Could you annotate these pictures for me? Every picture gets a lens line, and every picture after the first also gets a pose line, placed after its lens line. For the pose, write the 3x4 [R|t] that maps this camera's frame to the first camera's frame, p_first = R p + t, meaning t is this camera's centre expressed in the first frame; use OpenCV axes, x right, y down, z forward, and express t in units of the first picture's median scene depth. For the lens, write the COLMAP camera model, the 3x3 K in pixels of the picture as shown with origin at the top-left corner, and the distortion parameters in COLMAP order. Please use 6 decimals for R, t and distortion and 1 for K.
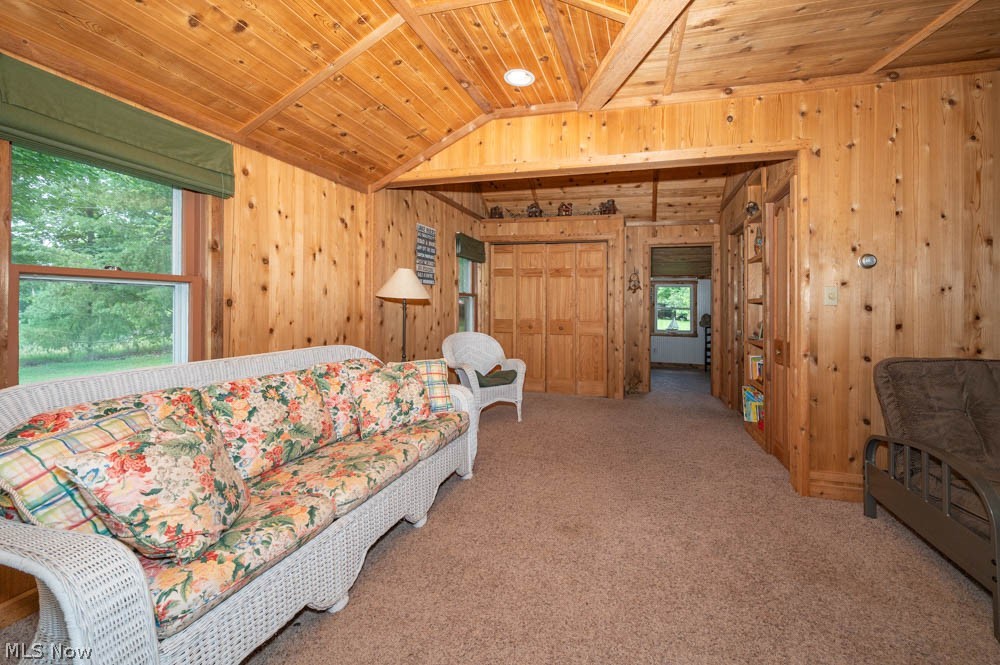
lens RADIAL K [[403.0, 0, 542.7], [0, 403.0, 300.3], [0, 0, 1]] dist [-0.000169, -0.000456]
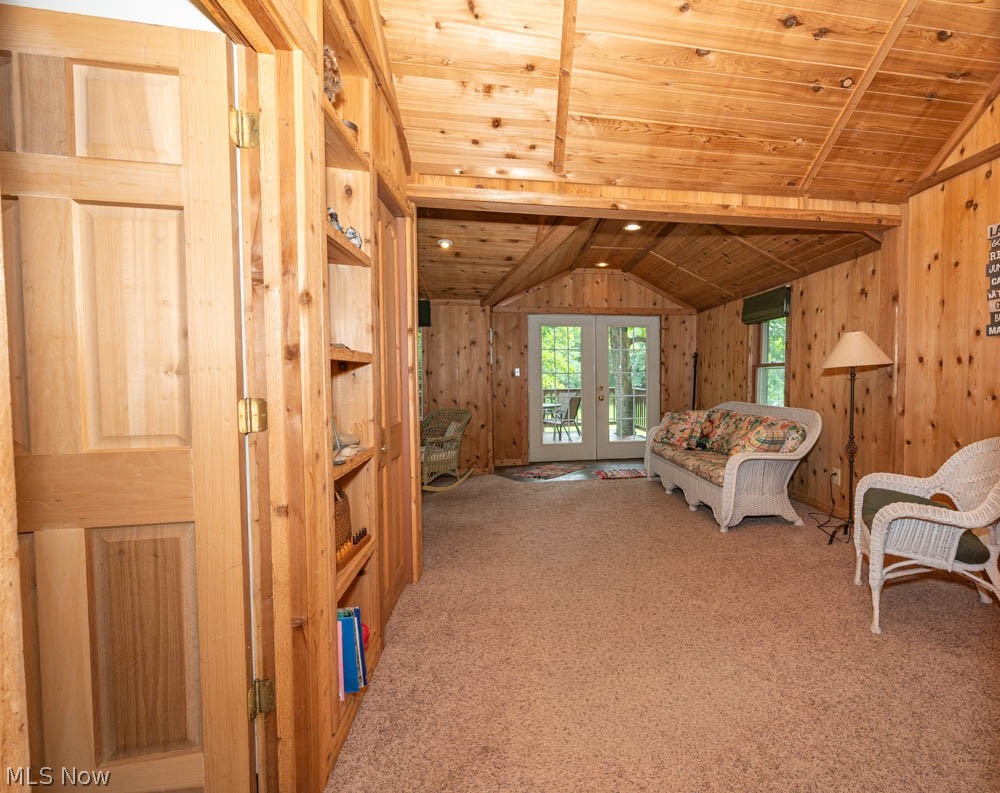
lens RADIAL K [[475.8, 0, 595.1], [0, 475.8, 399.4], [0, 0, 1]] dist [-0.014138, 0.000745]
pose [[-0.905583, 0.009582, -0.424060, 0.657647], [-0.001978, 0.999639, 0.026811, 0.042062], [0.424164, 0.025119, -0.905237, 1.982175]]
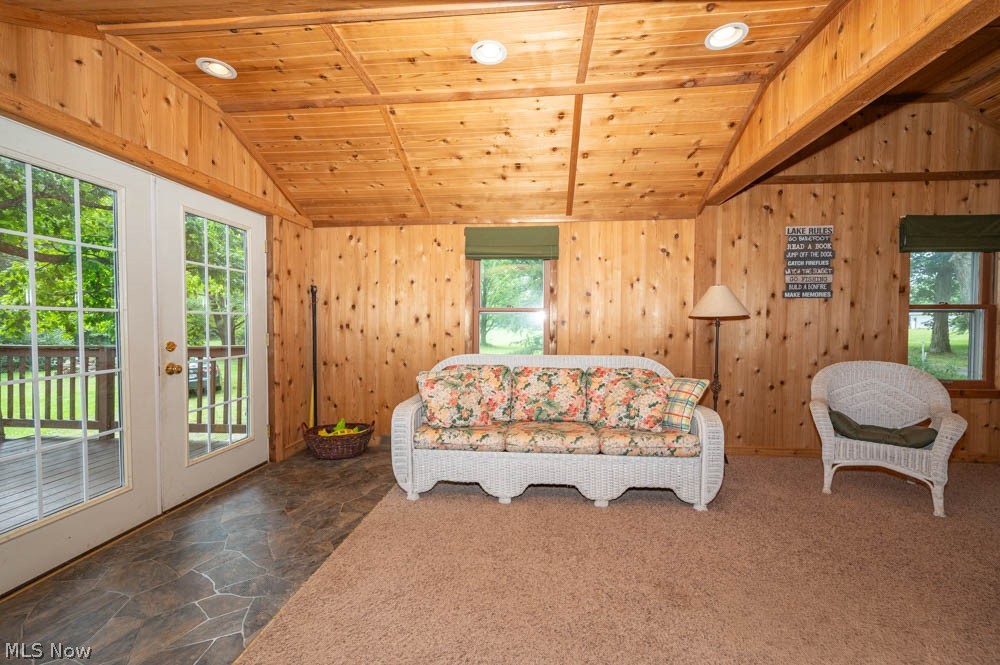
lens RADIAL K [[403.0, 0, 517.7], [0, 403.0, 333.8], [0, 0, 1]] dist [-0.000169, -0.000456]
pose [[0.173956, 0.015593, -0.984630, 0.625002], [0.013307, 0.999746, 0.018183, 0.015296], [0.984663, -0.016265, 0.173705, 0.424533]]
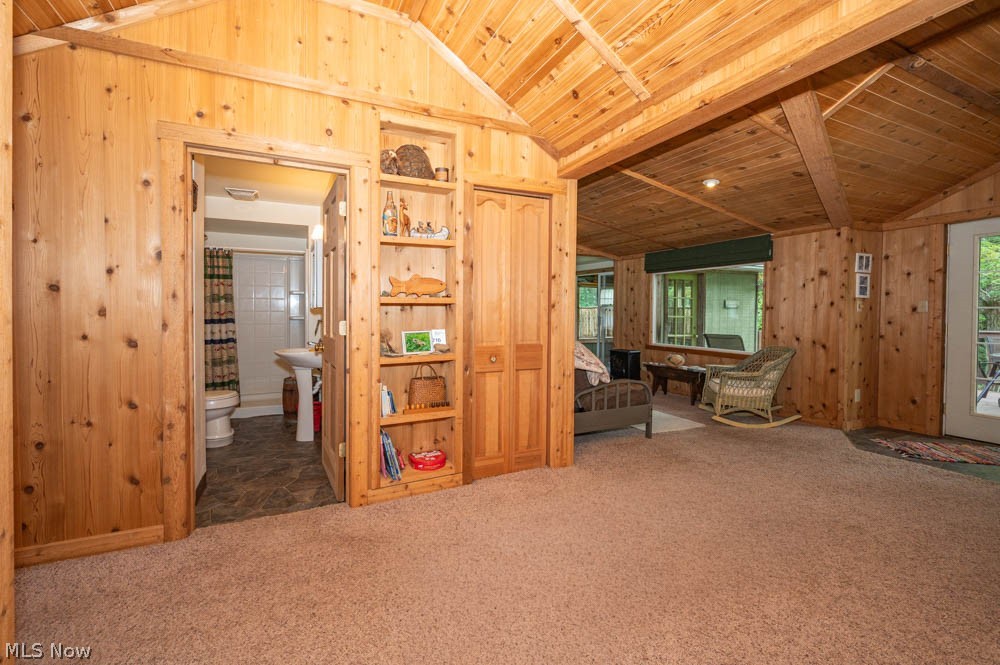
lens RADIAL K [[403.0, 0, 505.6], [0, 403.0, 316.9], [0, 0, 1]] dist [-0.000169, -0.000456]
pose [[-0.666758, -0.026153, 0.744815, -0.074859], [-0.024071, 0.999618, 0.013552, 0.026193], [-0.744885, -0.008893, -0.667133, 1.794598]]
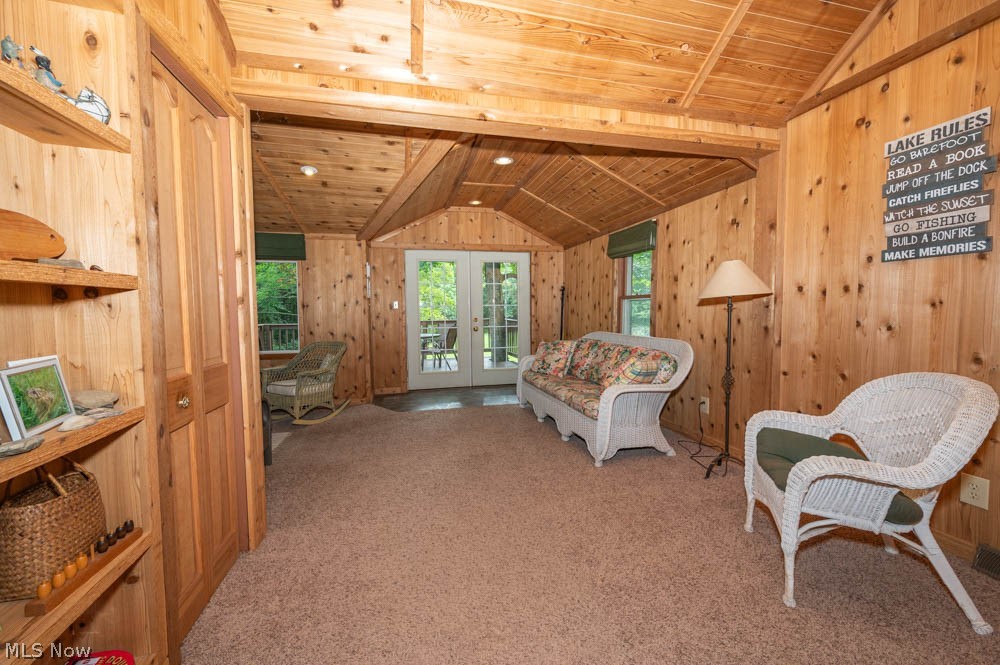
lens RADIAL K [[403.0, 0, 496.4], [0, 403.0, 333.3], [0, 0, 1]] dist [-0.000169, -0.000456]
pose [[-0.880301, 0.021981, -0.473905, 0.540688], [0.004310, 0.999255, 0.038343, 0.039703], [0.474395, 0.031711, -0.879741, 1.781056]]
